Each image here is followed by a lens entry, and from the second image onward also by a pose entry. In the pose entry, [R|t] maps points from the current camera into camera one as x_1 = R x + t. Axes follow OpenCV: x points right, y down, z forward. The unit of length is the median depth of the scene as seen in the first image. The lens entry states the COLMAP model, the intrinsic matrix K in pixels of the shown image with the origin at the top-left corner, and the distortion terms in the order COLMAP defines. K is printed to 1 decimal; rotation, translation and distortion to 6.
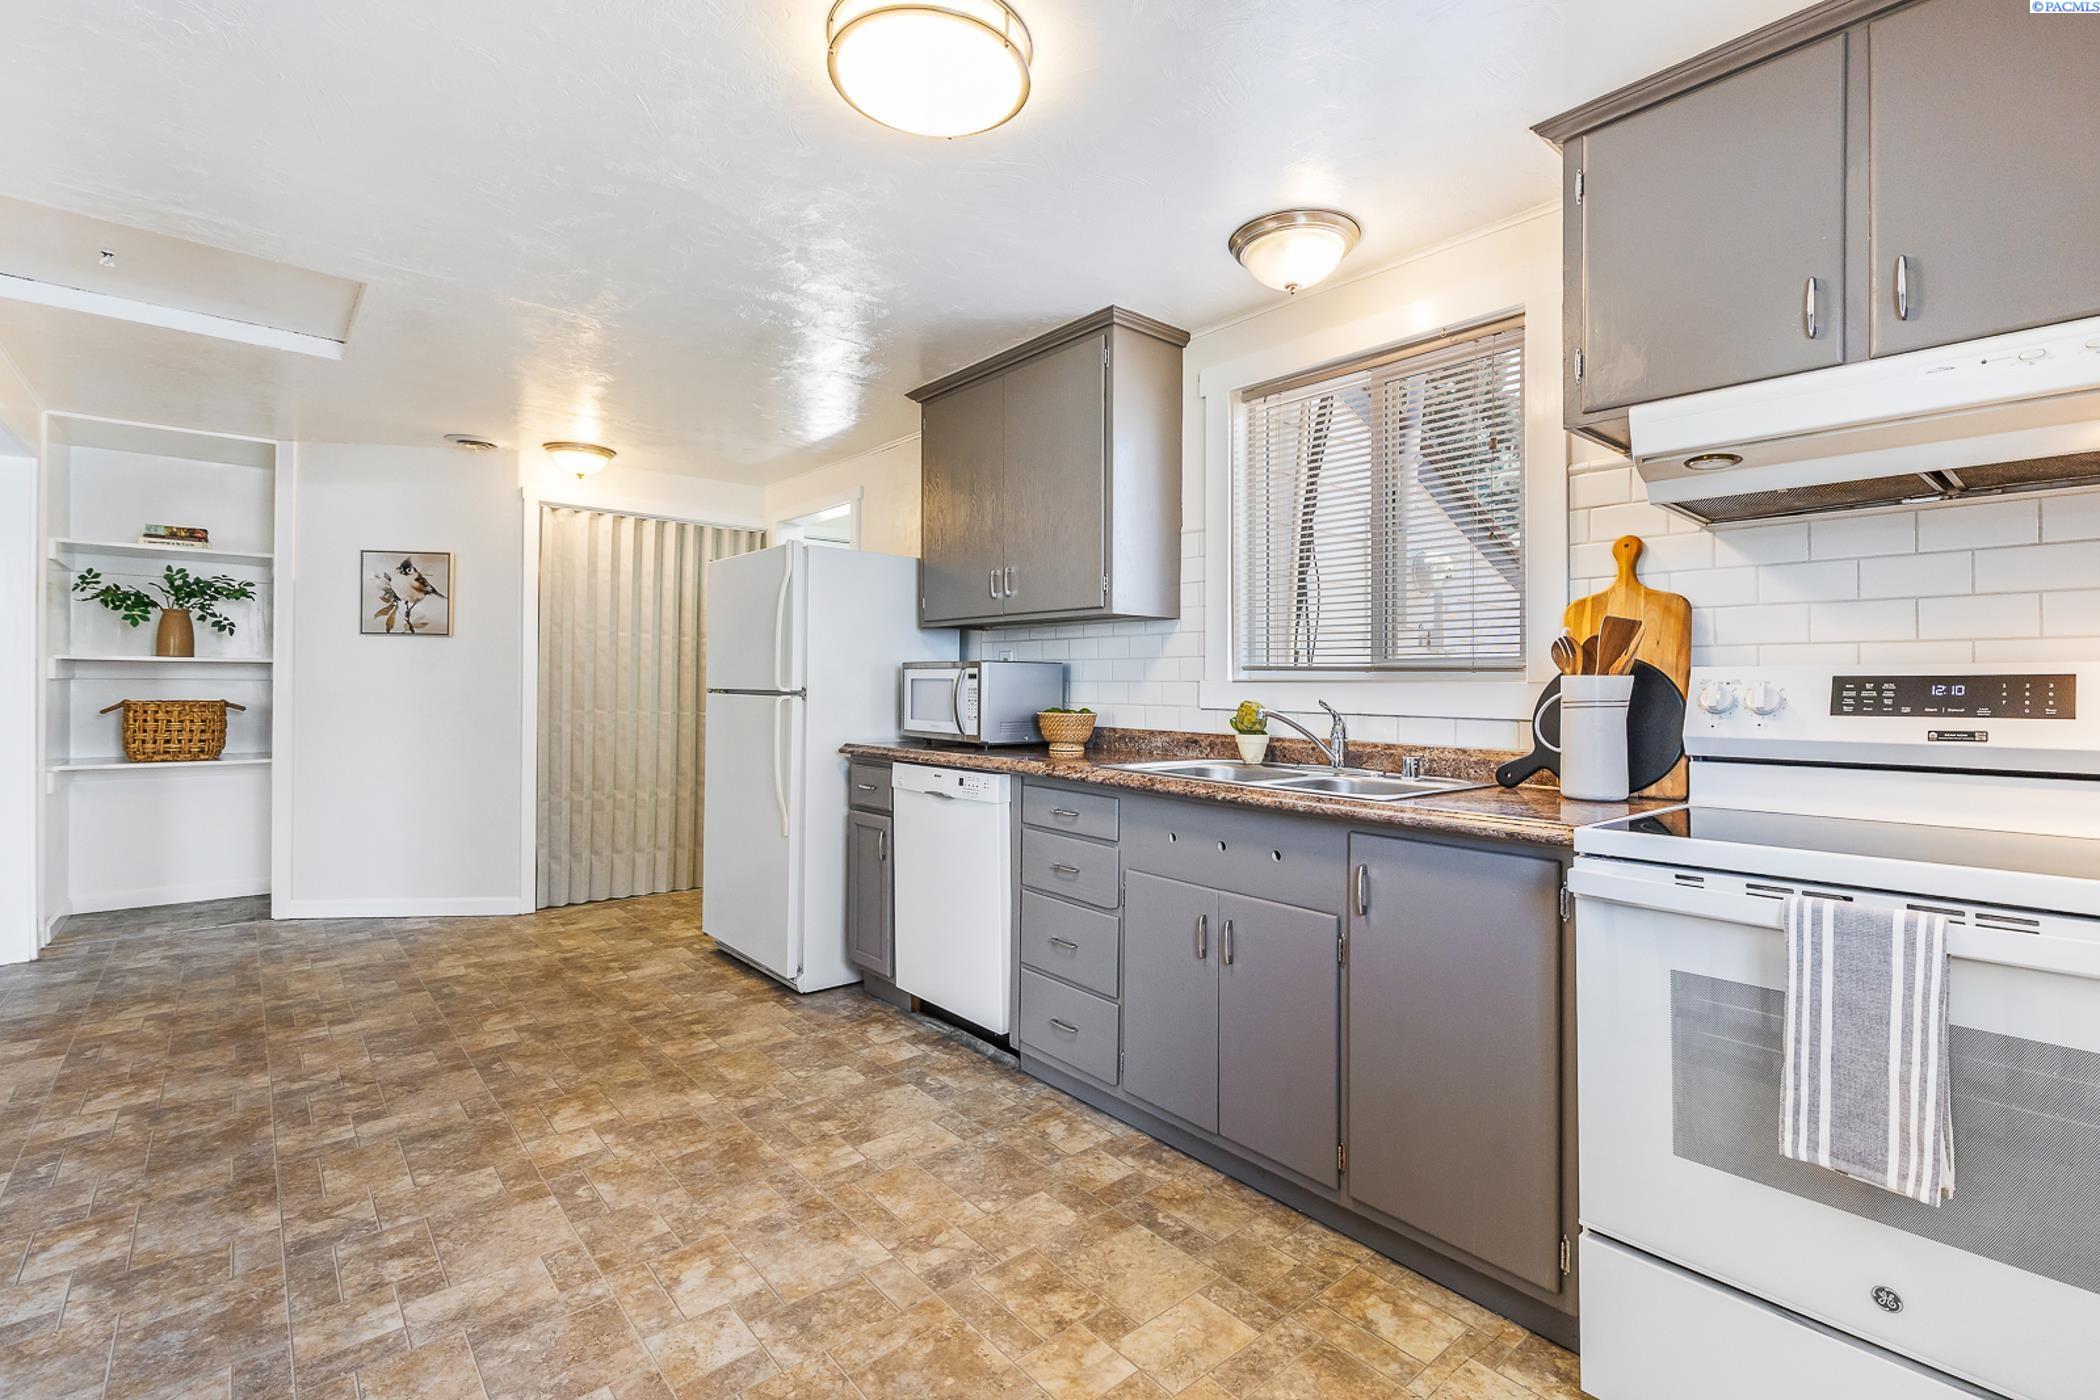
lens RADIAL K [[954.7, 0, 1063.8], [0, 954.7, 675.5], [0, 0, 1]] dist [0.007250, -0.001000]
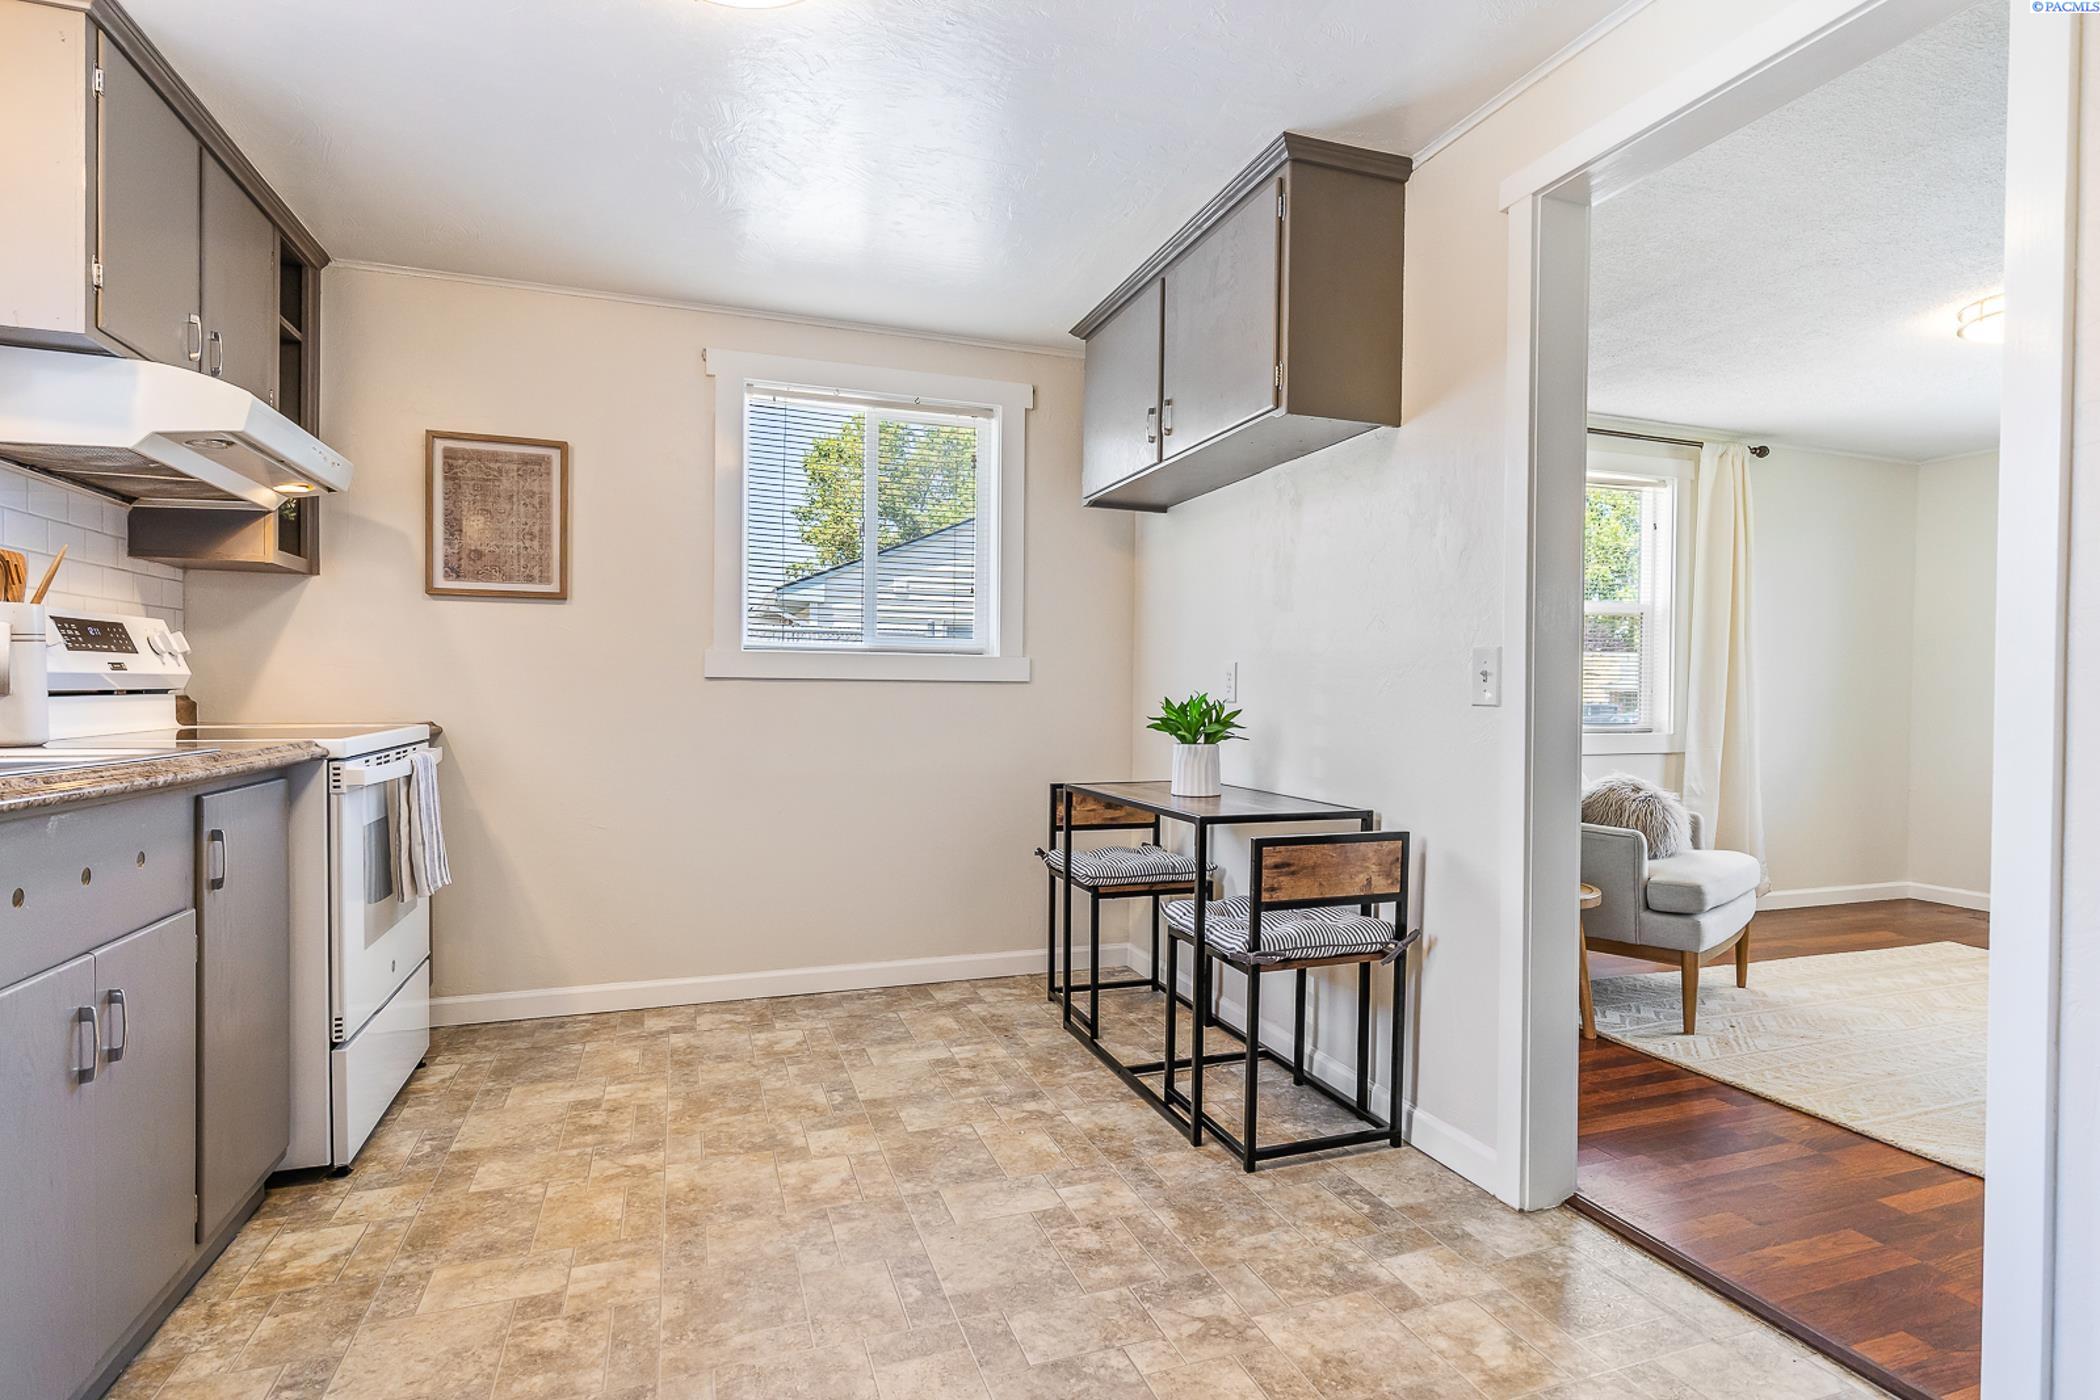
lens RADIAL K [[1052.8, 0, 1058.5], [0, 1052.8, 709.9], [0, 0, 1]] dist [-0.000521, -0.000888]
pose [[-0.931653, -0.022452, 0.362655, -0.524227], [-0.020139, 0.999746, 0.010158, 0.051904], [-0.362791, 0.002160, -0.931868, 1.188608]]
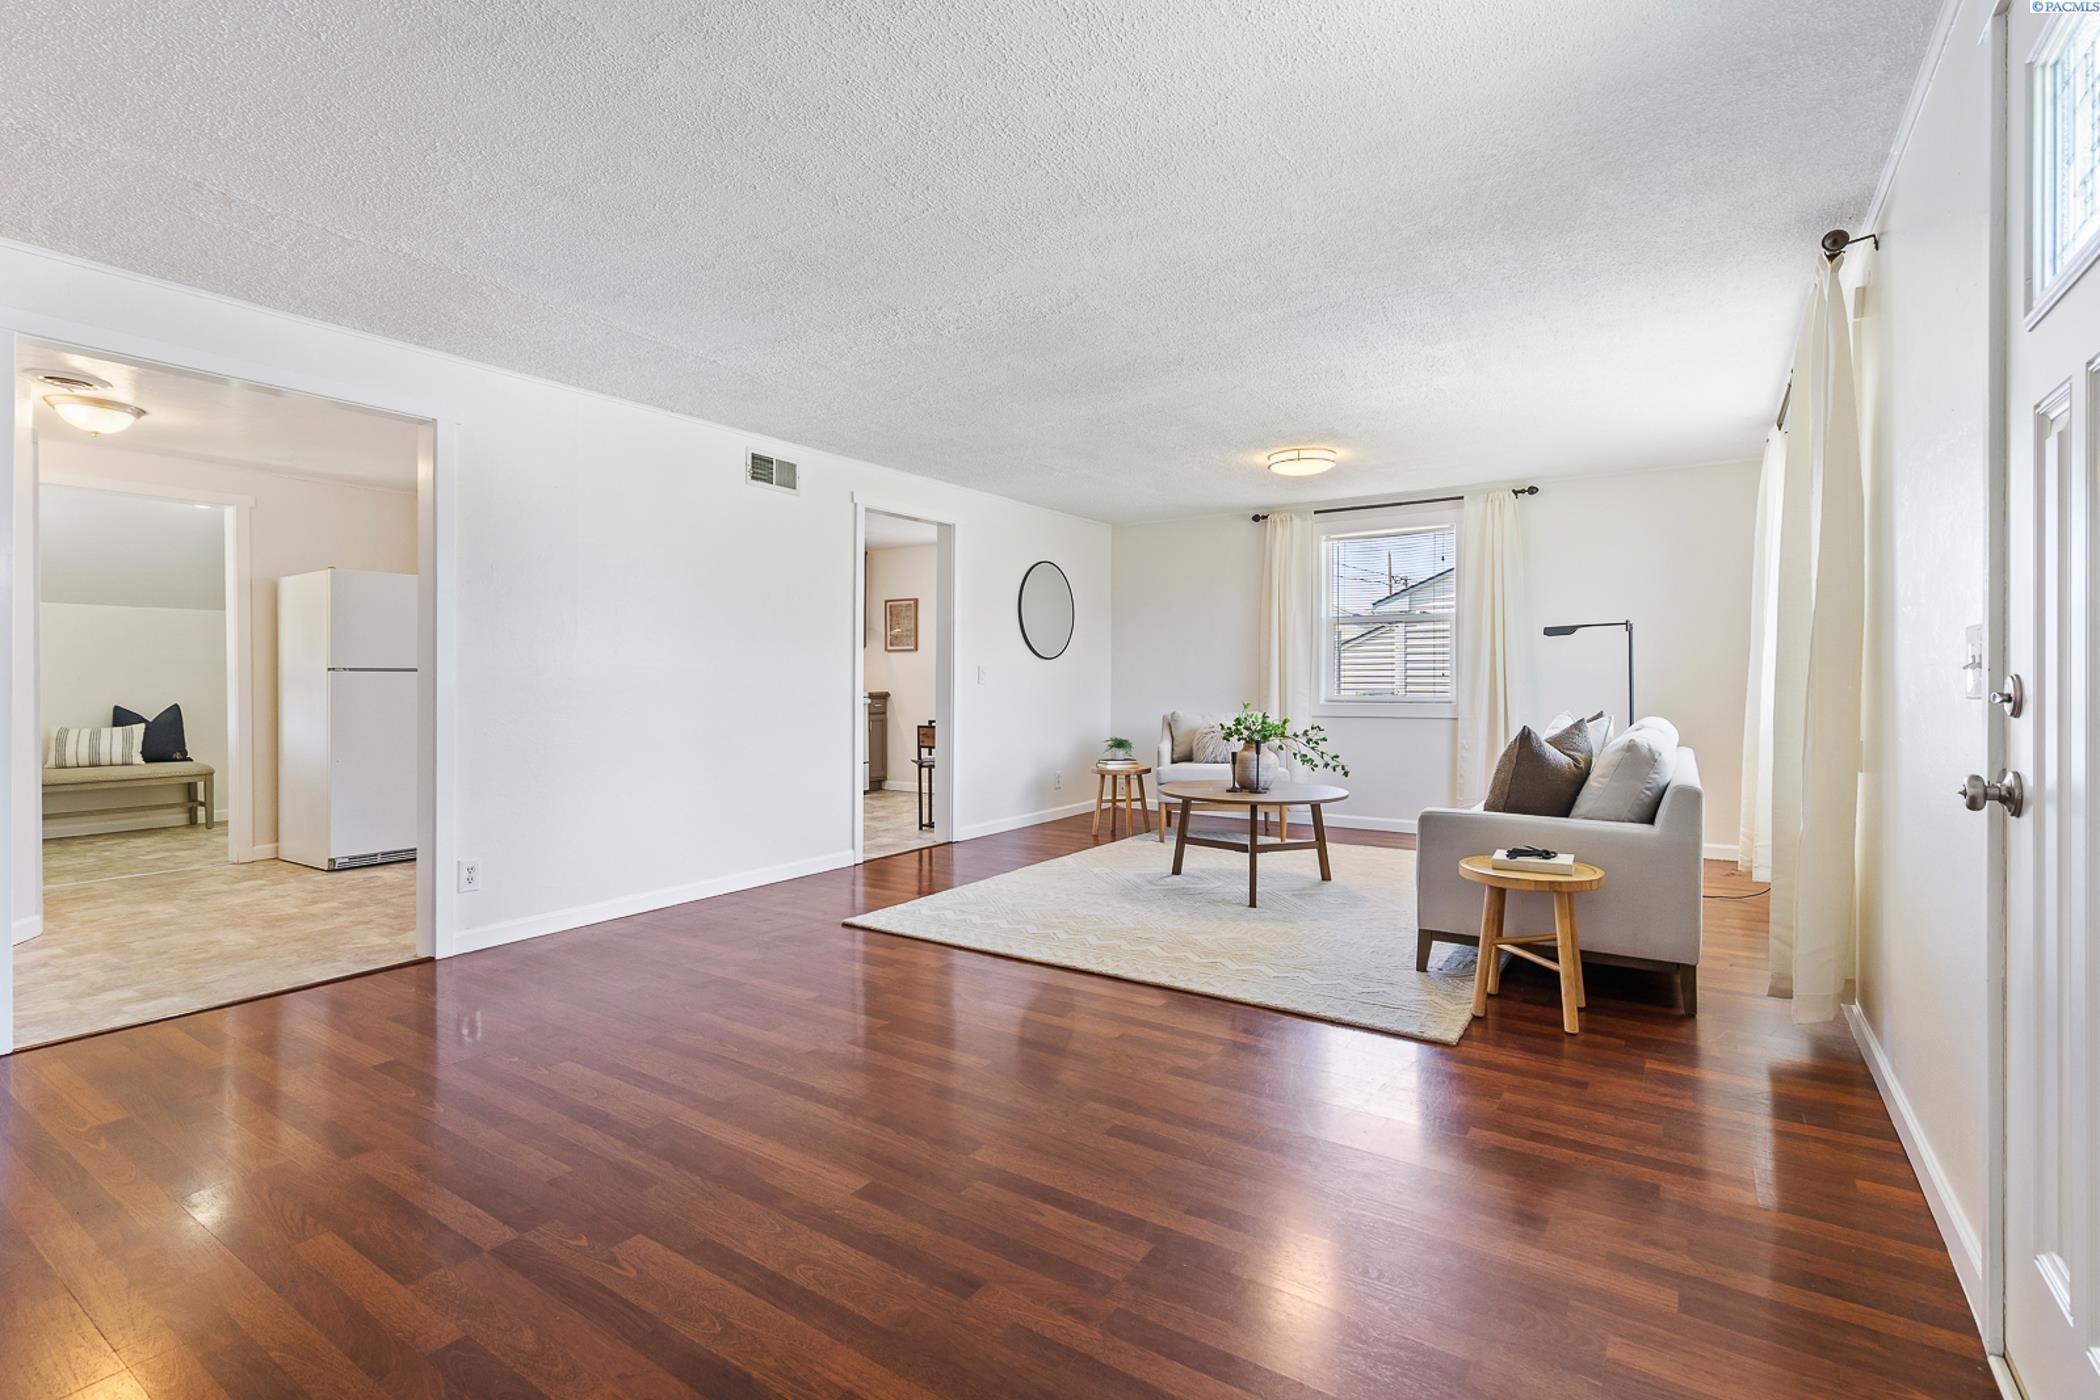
lens RADIAL K [[954.7, 0, 1039.8], [0, 954.7, 673.8], [0, 0, 1]] dist [0.007250, -0.001000]
pose [[-0.249525, -0.001107, 0.968368, -2.936278], [-0.008048, 0.999967, -0.000931, 0.023229], [-0.968335, -0.008026, -0.249526, 0.634607]]
